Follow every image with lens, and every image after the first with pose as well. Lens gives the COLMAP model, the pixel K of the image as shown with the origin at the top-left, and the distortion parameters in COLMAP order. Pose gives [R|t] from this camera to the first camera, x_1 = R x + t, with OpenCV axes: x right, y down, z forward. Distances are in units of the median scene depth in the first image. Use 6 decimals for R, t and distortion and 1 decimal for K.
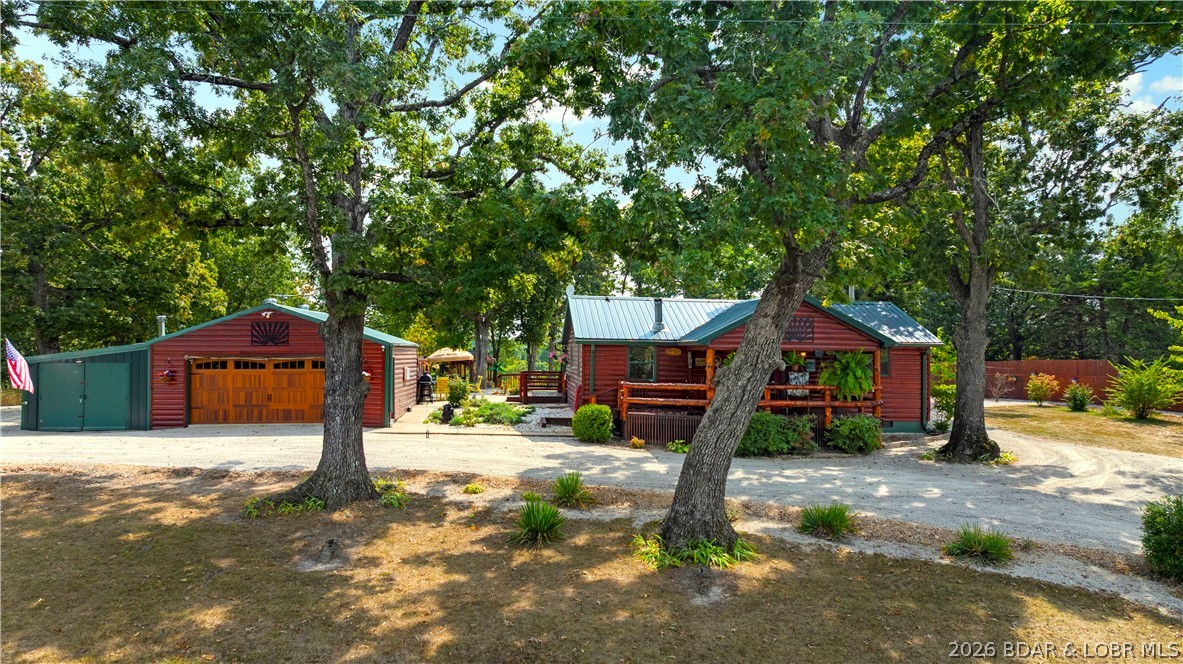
lens RADIAL K [[831.9, 0, 596.3], [0, 831.9, 336.9], [0, 0, 1]] dist [-0.023712, 0.044486]
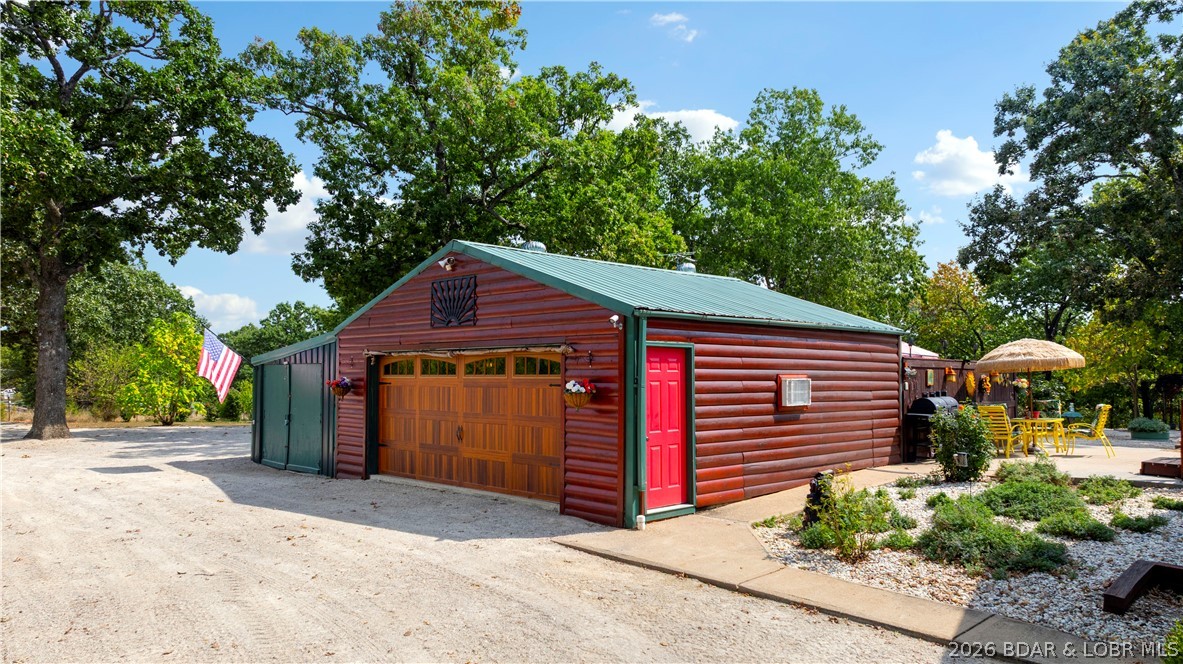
lens RADIAL K [[831.9, 0, 586.2], [0, 831.9, 330.1], [0, 0, 1]] dist [-0.023712, 0.044486]
pose [[0.633613, -0.040365, -0.772597, 0.036262], [0.013232, 0.999057, -0.041345, 0.035194], [0.773537, 0.015974, 0.633549, 0.784720]]
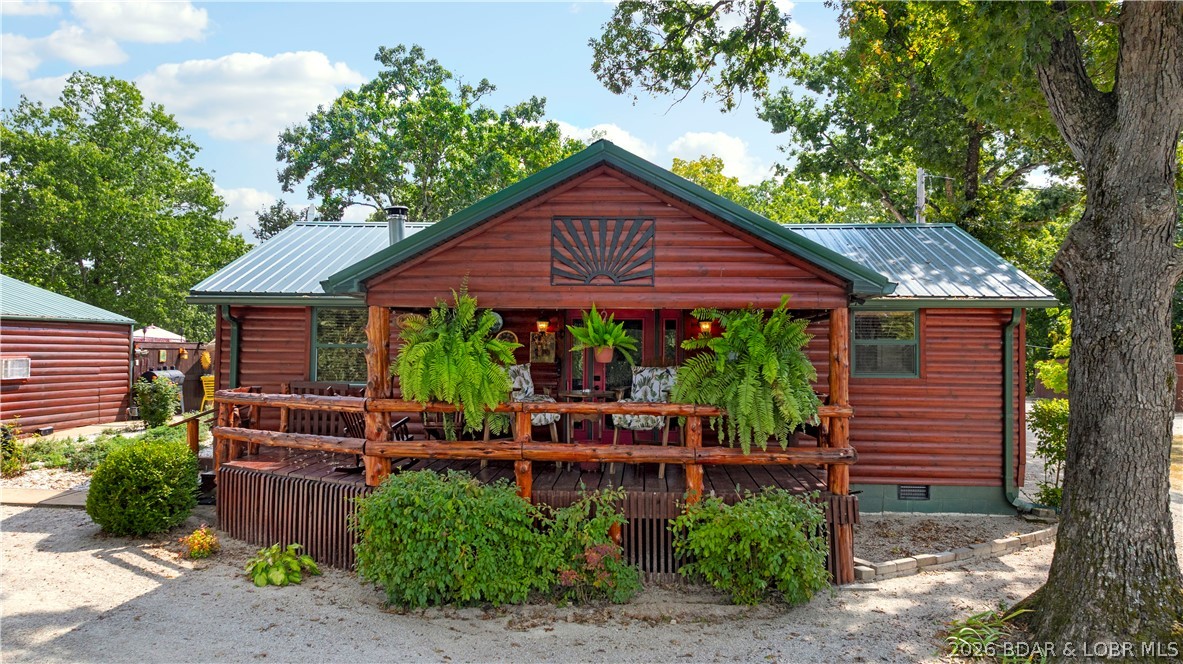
lens RADIAL K [[831.9, 0, 591.3], [0, 831.9, 332.9], [0, 0, 1]] dist [-0.023712, 0.044486]
pose [[0.985528, -0.003421, -0.169477, 0.293062], [0.003297, 0.999994, -0.001011, 0.027147], [0.169479, 0.000437, 0.985534, 0.626607]]
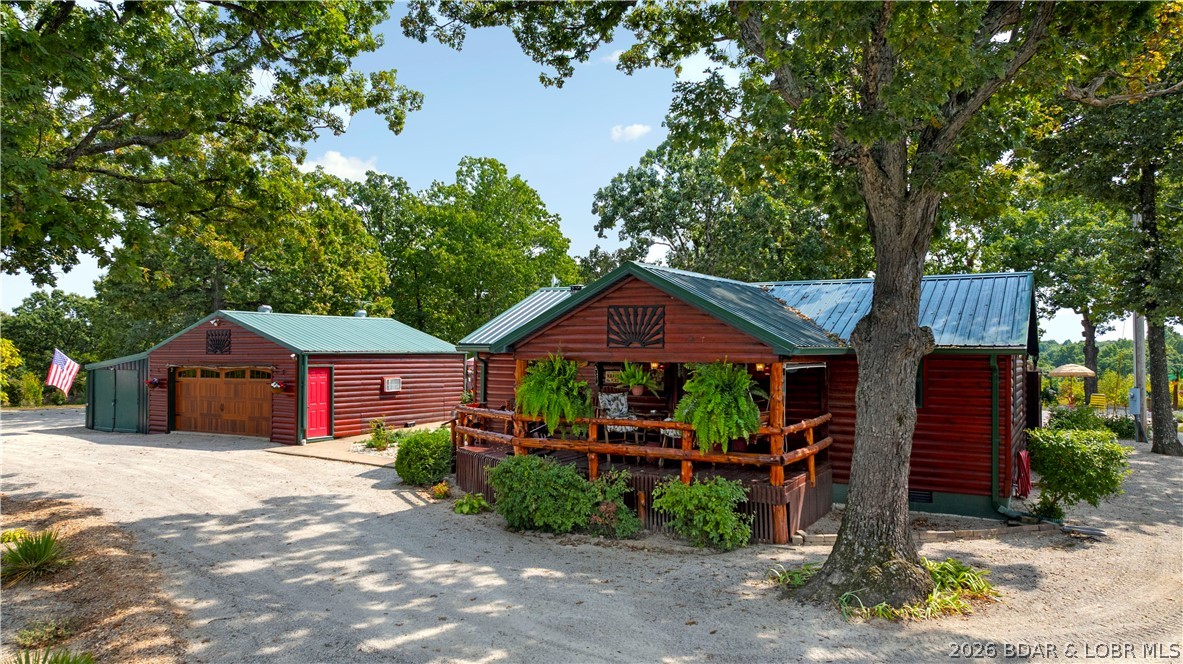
lens RADIAL K [[831.9, 0, 588.0], [0, 831.9, 335.1], [0, 0, 1]] dist [-0.023712, 0.044486]
pose [[0.809852, -0.014677, -0.586450, 0.558577], [0.012731, 0.999891, -0.007443, 0.000667], [0.586496, -0.001438, 0.809951, 0.484565]]
